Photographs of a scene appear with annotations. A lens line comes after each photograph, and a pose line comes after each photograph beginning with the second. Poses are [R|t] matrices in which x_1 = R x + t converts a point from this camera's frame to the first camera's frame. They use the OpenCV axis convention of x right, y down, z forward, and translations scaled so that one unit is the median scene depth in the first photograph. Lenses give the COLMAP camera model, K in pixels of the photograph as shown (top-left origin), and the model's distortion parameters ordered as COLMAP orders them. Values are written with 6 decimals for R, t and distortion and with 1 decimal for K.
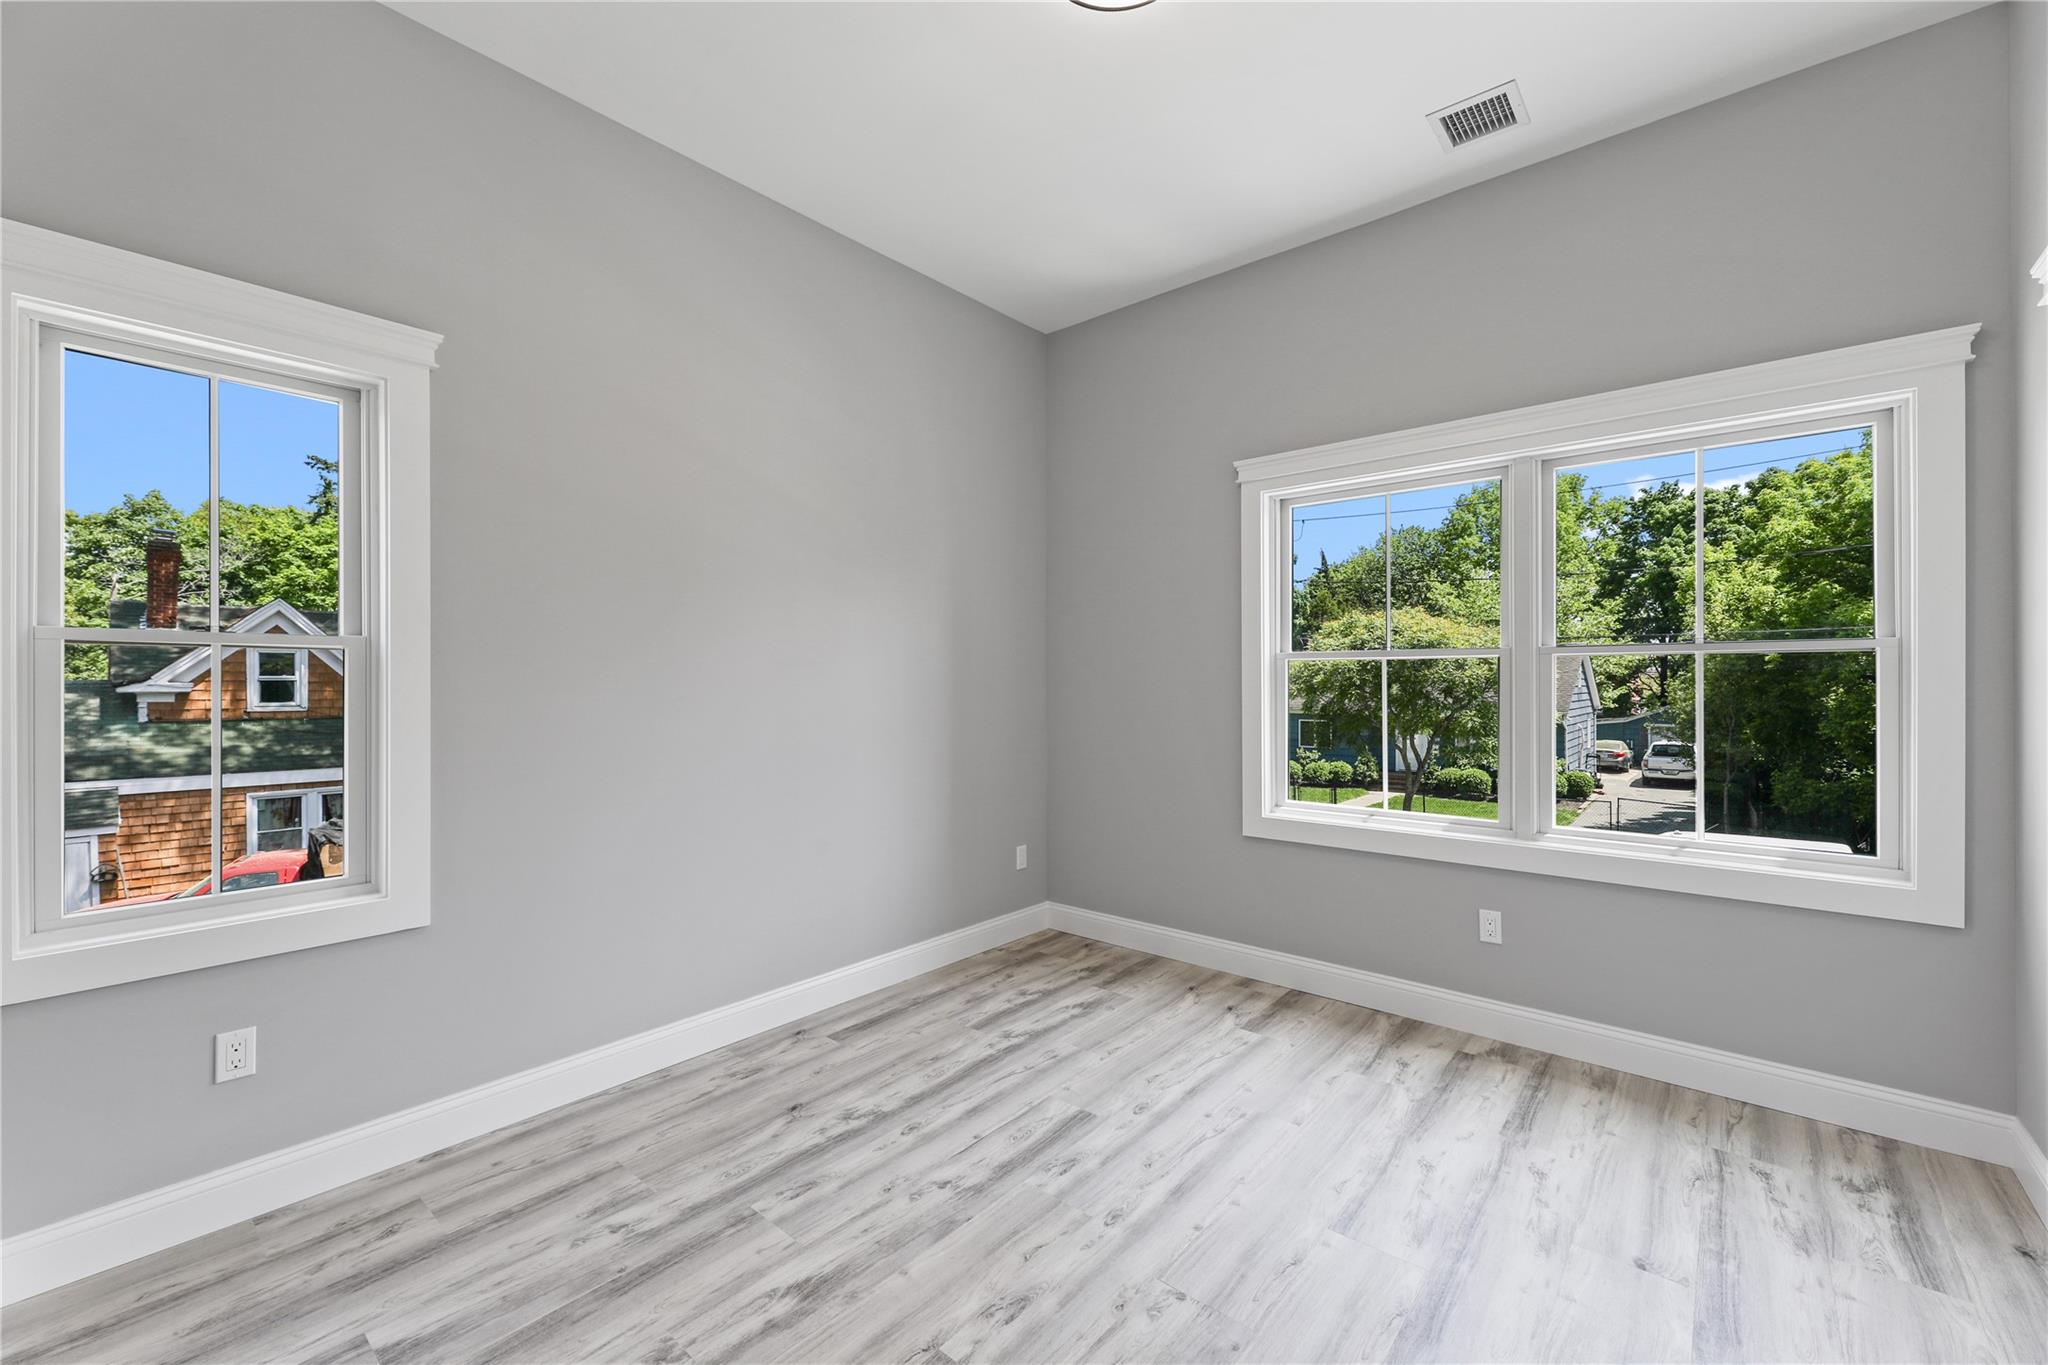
lens RADIAL K [[841.8, 0, 1024.0], [0, 841.8, 682.5], [0, 0, 1]] dist [0.002211, 0.000209]
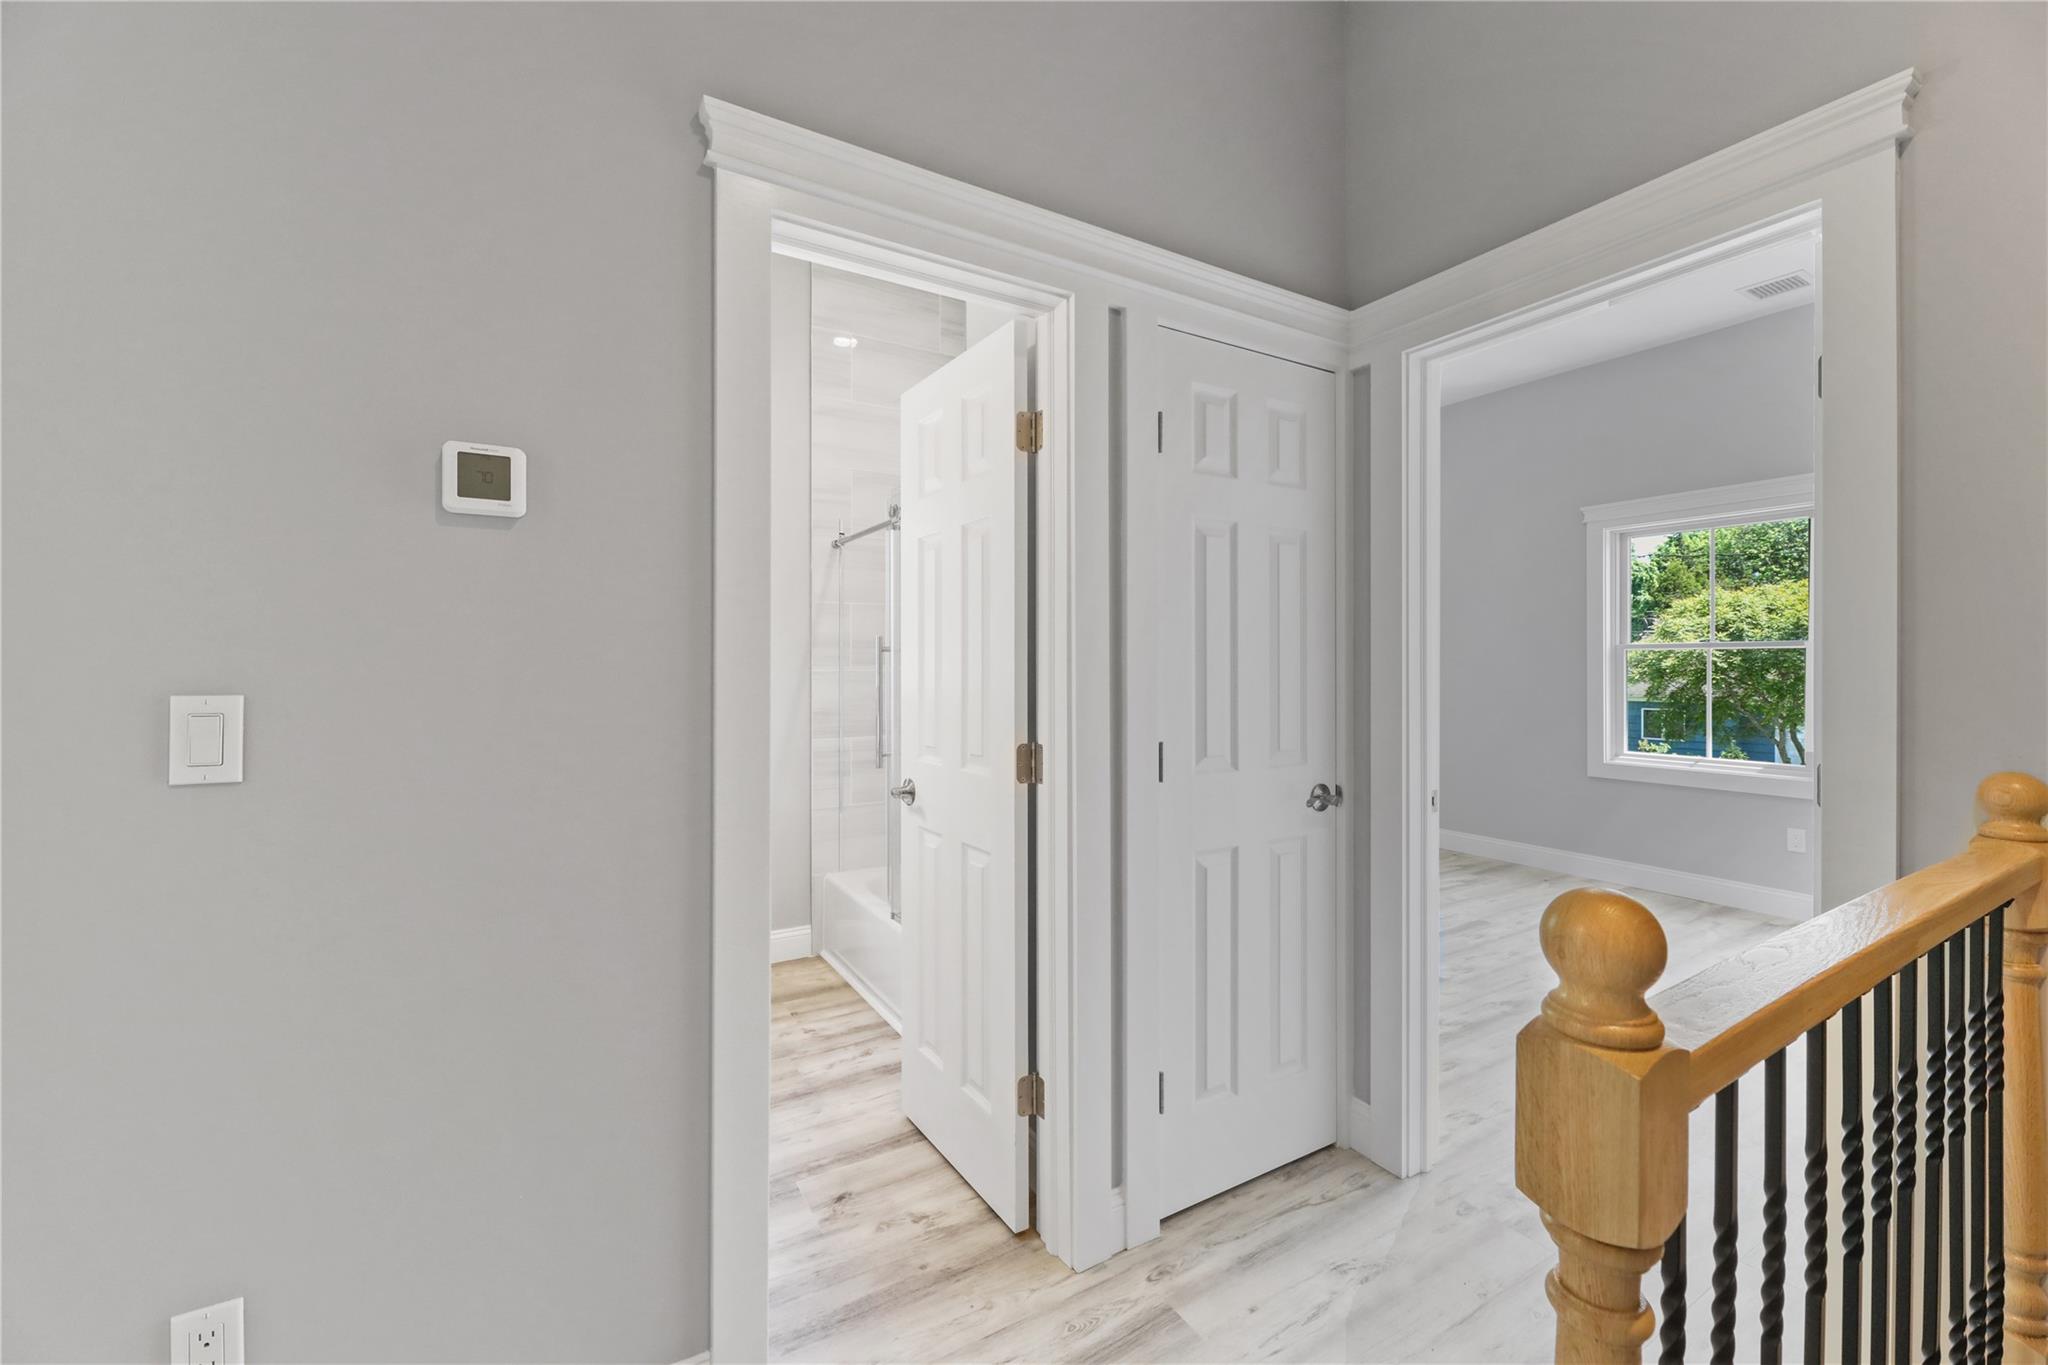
lens RADIAL K [[811.5, 0, 1025.7], [0, 811.5, 673.5], [0, 0, 1]] dist [0.007335, -0.004420]
pose [[0.945120, -0.000795, -0.326722, -0.035482], [0.002780, 0.999980, 0.005611, 0.000338], [0.326711, -0.006212, 0.945104, -0.114362]]
